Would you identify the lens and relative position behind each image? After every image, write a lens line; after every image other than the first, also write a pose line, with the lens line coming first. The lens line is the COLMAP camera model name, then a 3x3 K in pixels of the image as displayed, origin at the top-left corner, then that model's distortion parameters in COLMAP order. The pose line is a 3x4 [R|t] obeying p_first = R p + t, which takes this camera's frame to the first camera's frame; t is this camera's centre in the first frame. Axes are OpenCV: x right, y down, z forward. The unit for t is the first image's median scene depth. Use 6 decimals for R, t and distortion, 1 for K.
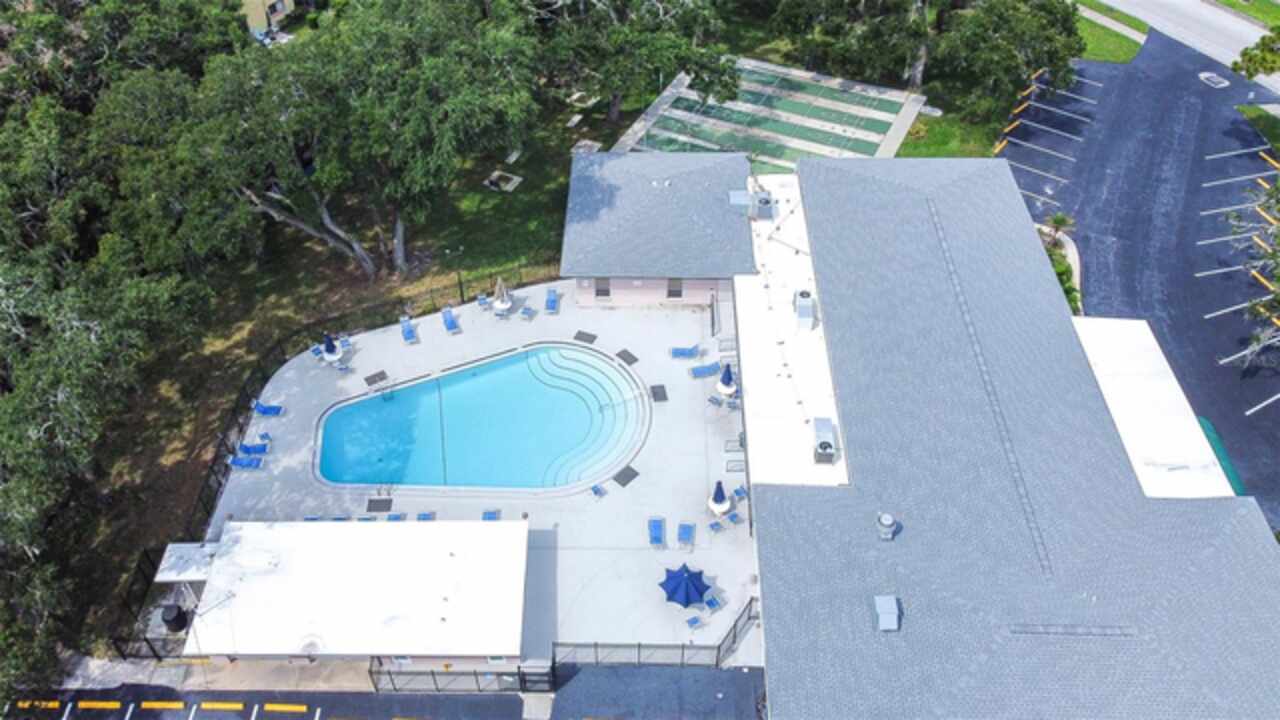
lens RADIAL K [[989.3, 0, 634.1], [0, 989.3, 353.6], [0, 0, 1]] dist [-0.010737, -0.000359]
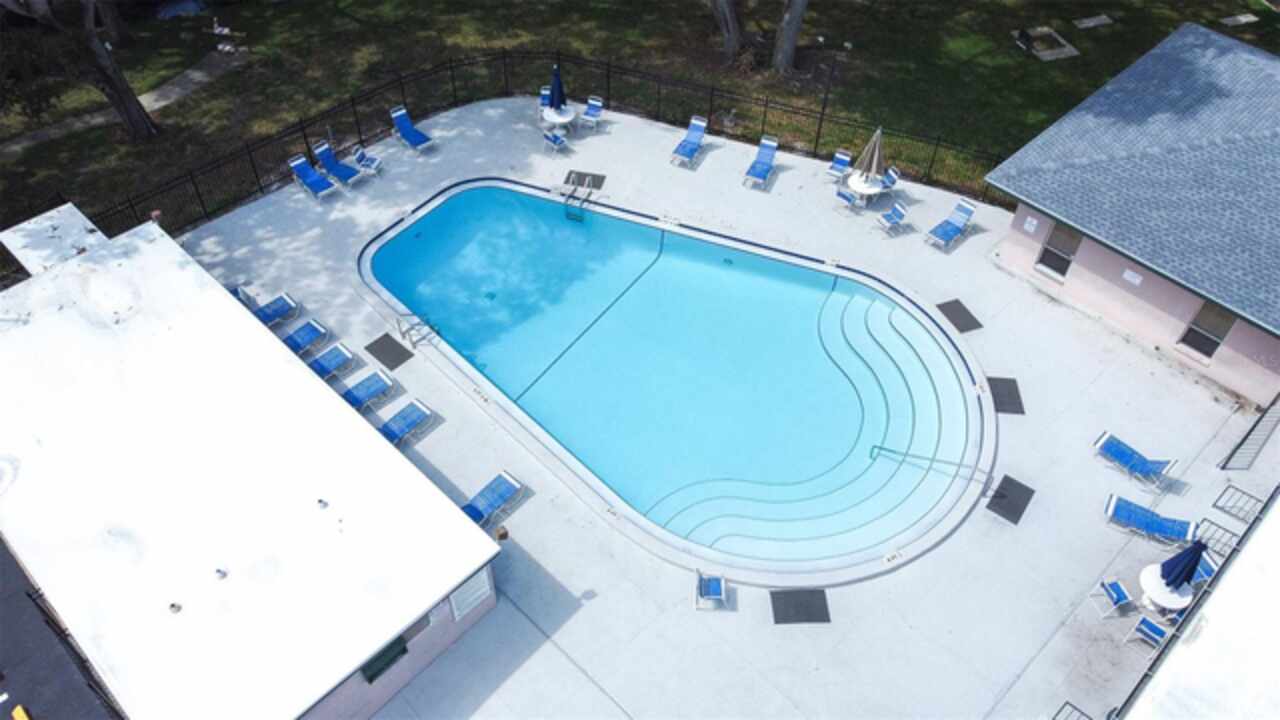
lens RADIAL K [[989.3, 0, 638.2], [0, 989.3, 362.0], [0, 0, 1]] dist [-0.010737, -0.000359]
pose [[0.713685, 0.531061, -0.456758, 0.070157], [-0.509433, 0.841066, 0.181896, -0.005384], [0.480762, 0.102871, 0.870796, 0.510198]]
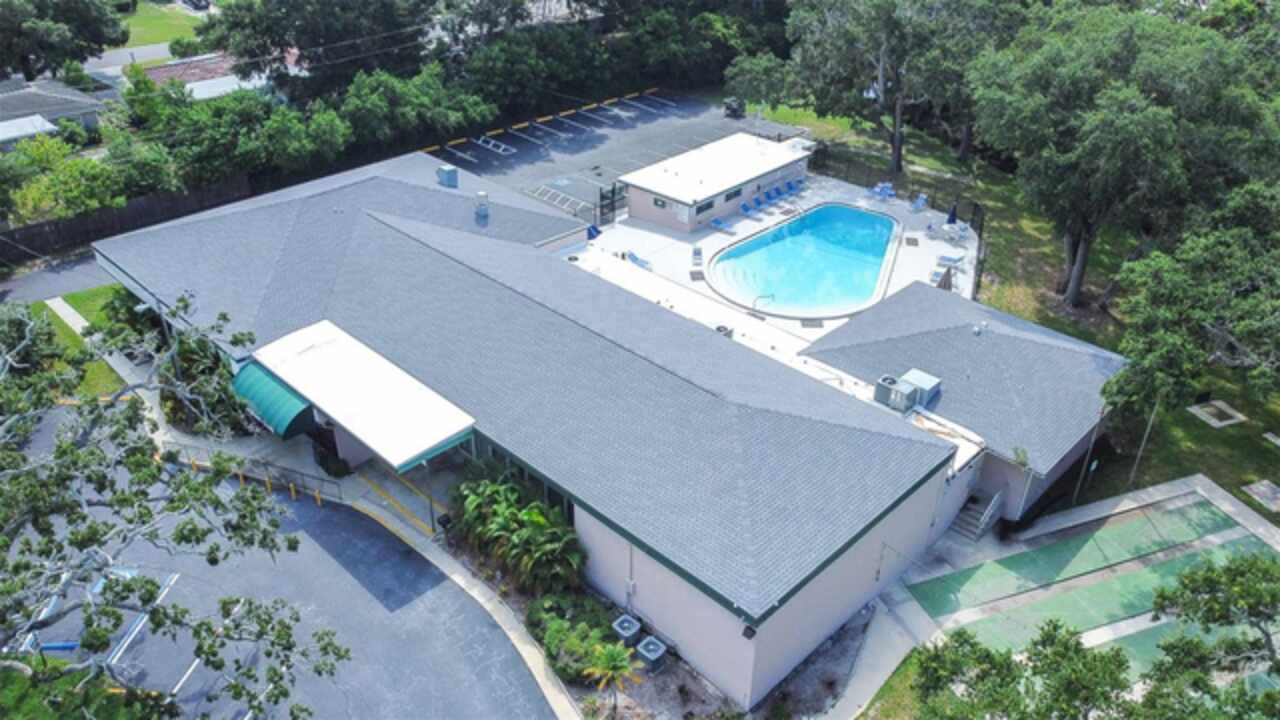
lens RADIAL K [[989.3, 0, 632.7], [0, 989.3, 354.5], [0, 0, 1]] dist [-0.010737, -0.000359]
pose [[-0.685349, 0.376547, -0.623305, 0.748387], [-0.514033, 0.356135, 0.780345, -0.665650], [0.515817, 0.855208, -0.050519, 0.958158]]
